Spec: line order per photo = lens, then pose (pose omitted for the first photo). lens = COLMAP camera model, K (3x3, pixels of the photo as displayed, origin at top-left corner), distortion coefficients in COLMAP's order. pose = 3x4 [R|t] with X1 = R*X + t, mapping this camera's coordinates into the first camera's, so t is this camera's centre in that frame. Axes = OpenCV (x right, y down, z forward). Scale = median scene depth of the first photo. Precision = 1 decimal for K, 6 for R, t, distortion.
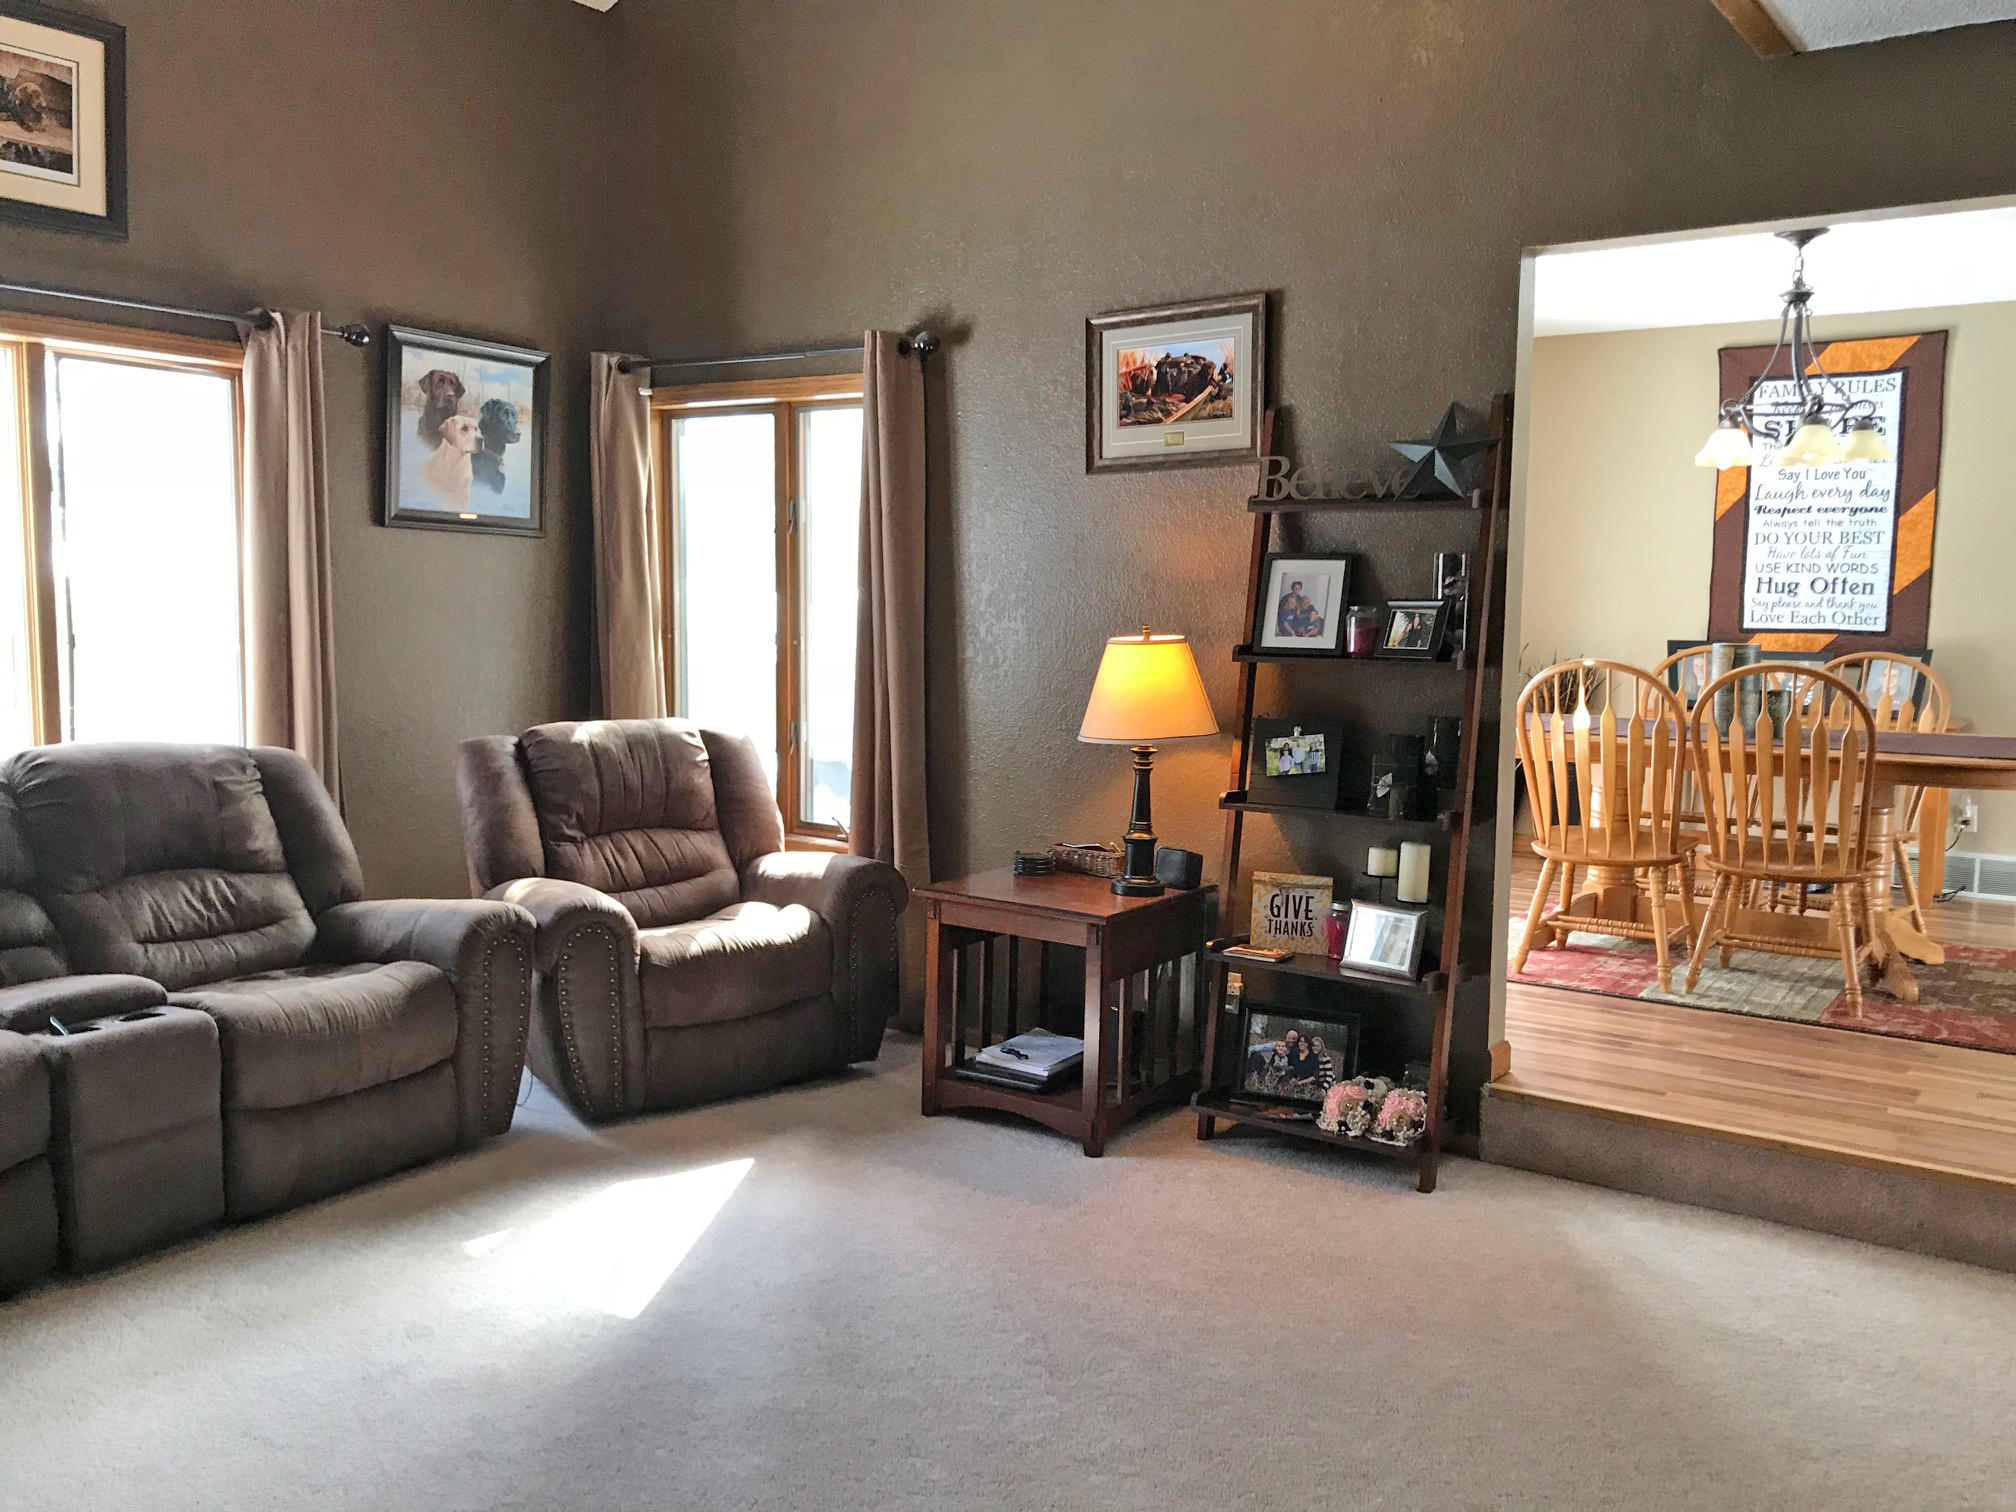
lens RADIAL K [[1672.4, 0, 1059.5], [0, 1672.4, 755.0], [0, 0, 1]] dist [0.026506, -0.022004]
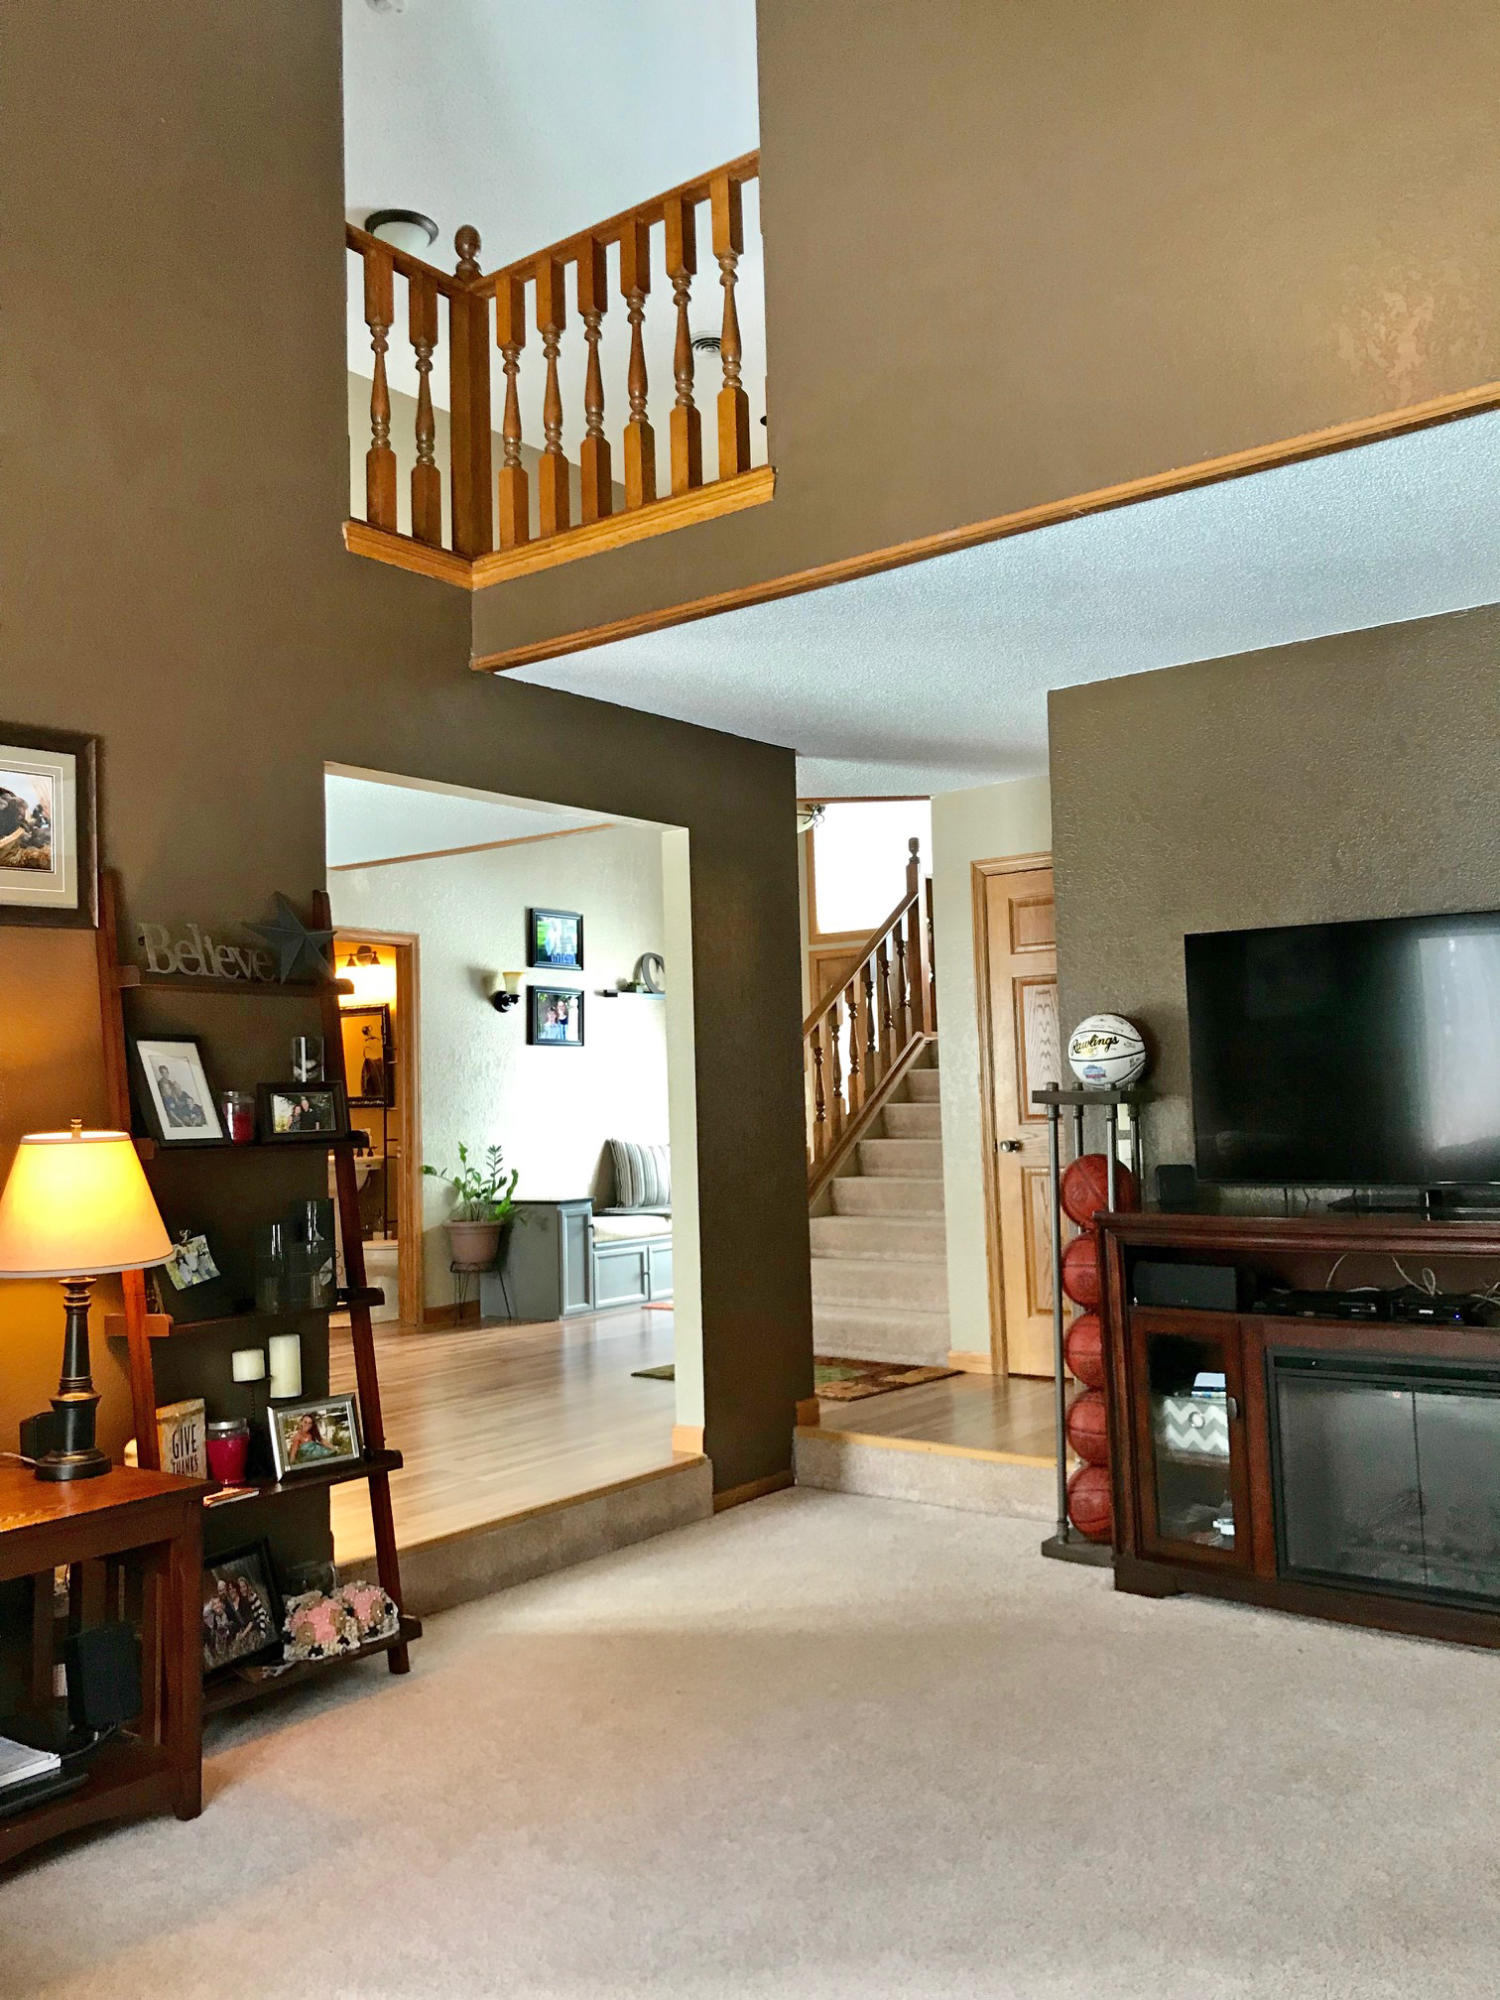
lens RADIAL K [[1659.1, 0, 741.8], [0, 1659.1, 993.4], [0, 0, 1]] dist [0.026506, -0.022004]
pose [[0.044807, 0.051961, 0.997643, -0.725627], [0.124873, 0.990523, -0.057198, -0.053649], [-0.991160, 0.127141, 0.037894, 0.661936]]
